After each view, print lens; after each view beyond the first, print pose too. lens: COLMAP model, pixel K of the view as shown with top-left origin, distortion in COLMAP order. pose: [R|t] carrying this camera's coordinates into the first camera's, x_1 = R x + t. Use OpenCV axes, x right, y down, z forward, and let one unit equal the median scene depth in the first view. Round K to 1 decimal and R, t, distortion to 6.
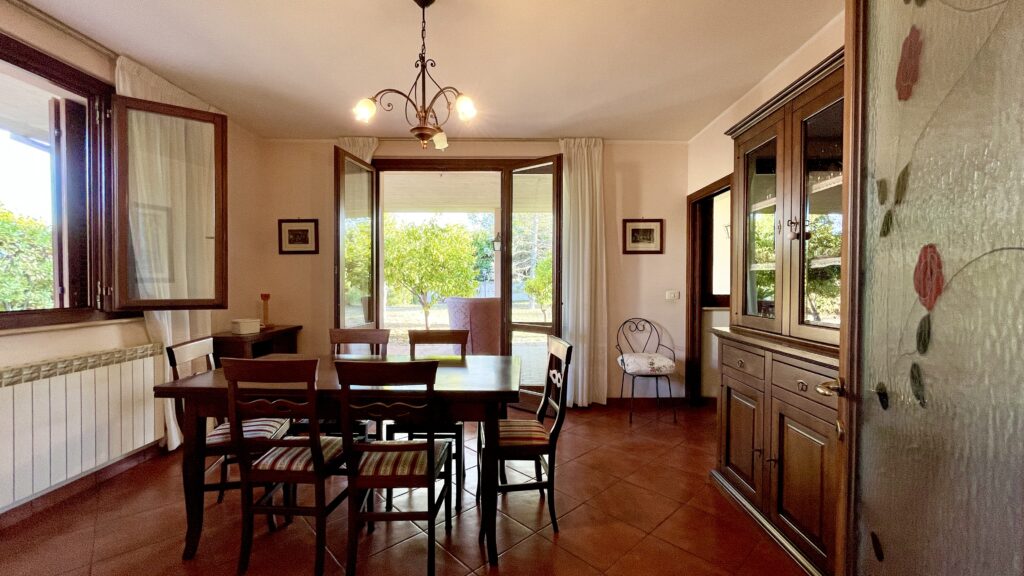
lens RADIAL K [[412.6, 0, 514.5], [0, 412.6, 287.8], [0, 0, 1]] dist [-0.003169, -0.000079]
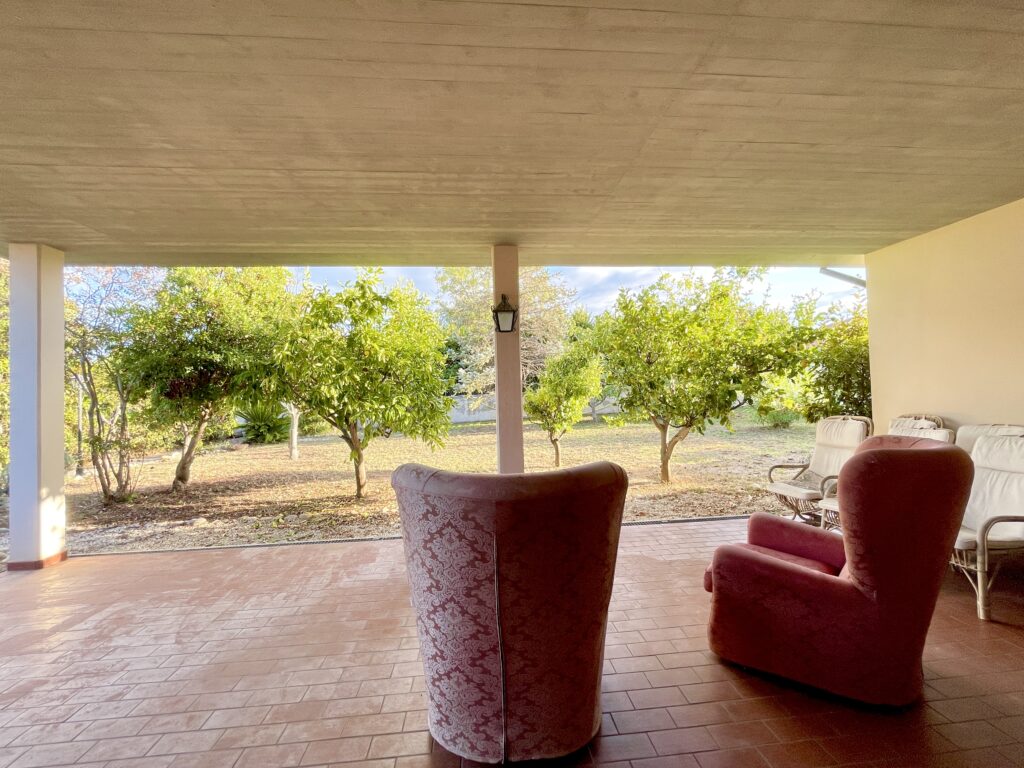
lens RADIAL K [[461.9, 0, 512.0], [0, 461.9, 384.0], [0, 0, 1]] dist [-0.000037, -0.000008]
pose [[0.994836, -0.027169, 0.097794, -0.072263], [0.031066, 0.998774, -0.038549, -0.008806], [-0.096627, 0.041388, 0.994460, 0.407583]]
